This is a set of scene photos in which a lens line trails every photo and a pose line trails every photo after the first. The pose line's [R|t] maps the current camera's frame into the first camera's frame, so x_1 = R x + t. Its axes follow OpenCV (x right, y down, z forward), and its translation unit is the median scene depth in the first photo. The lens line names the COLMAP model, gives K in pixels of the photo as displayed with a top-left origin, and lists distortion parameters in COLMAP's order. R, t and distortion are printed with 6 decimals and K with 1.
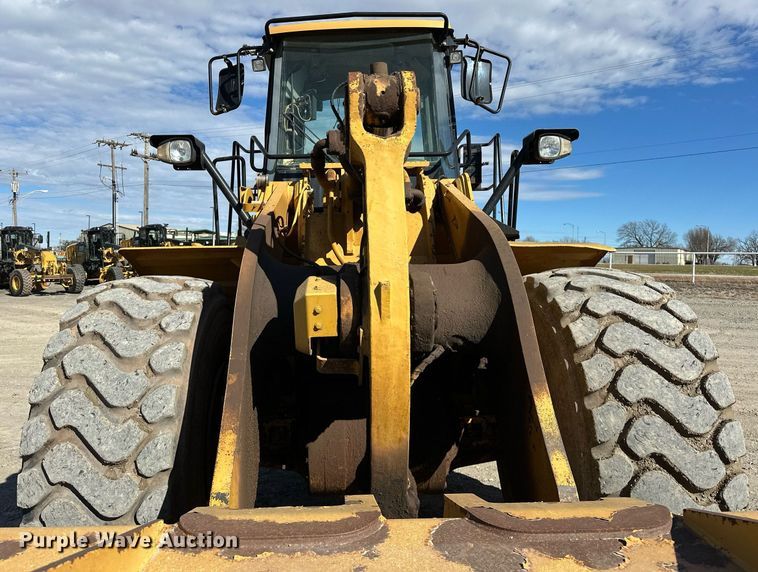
lens RADIAL K [[562.0, 0, 364.4], [0, 562.0, 264.4], [0, 0, 1]] dist [0.004501, 0.000251]
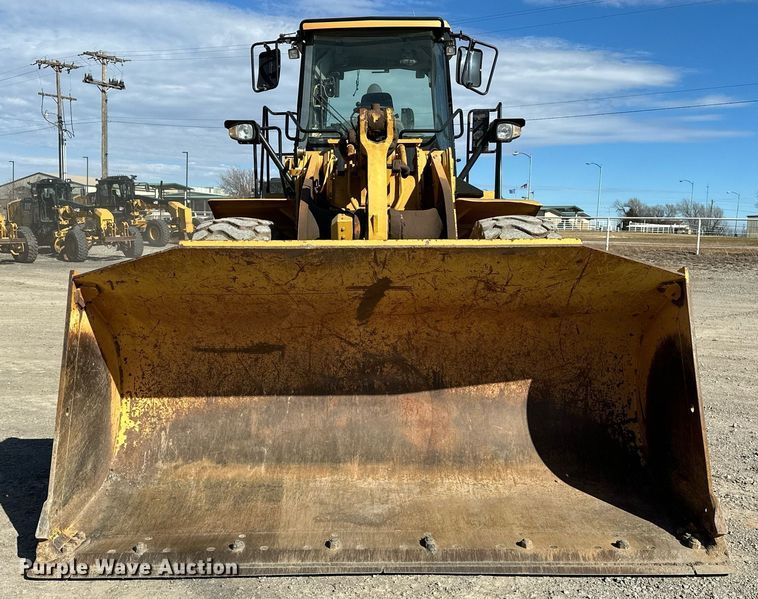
lens RADIAL K [[830.2, 0, 367.3], [0, 830.2, 313.4], [0, 0, 1]] dist [0.097686, -0.242239]
pose [[0.999181, 0.017182, -0.036647, 0.053697], [-0.013816, 0.995828, 0.090199, 0.049994], [0.038044, -0.089619, 0.995249, -0.903306]]
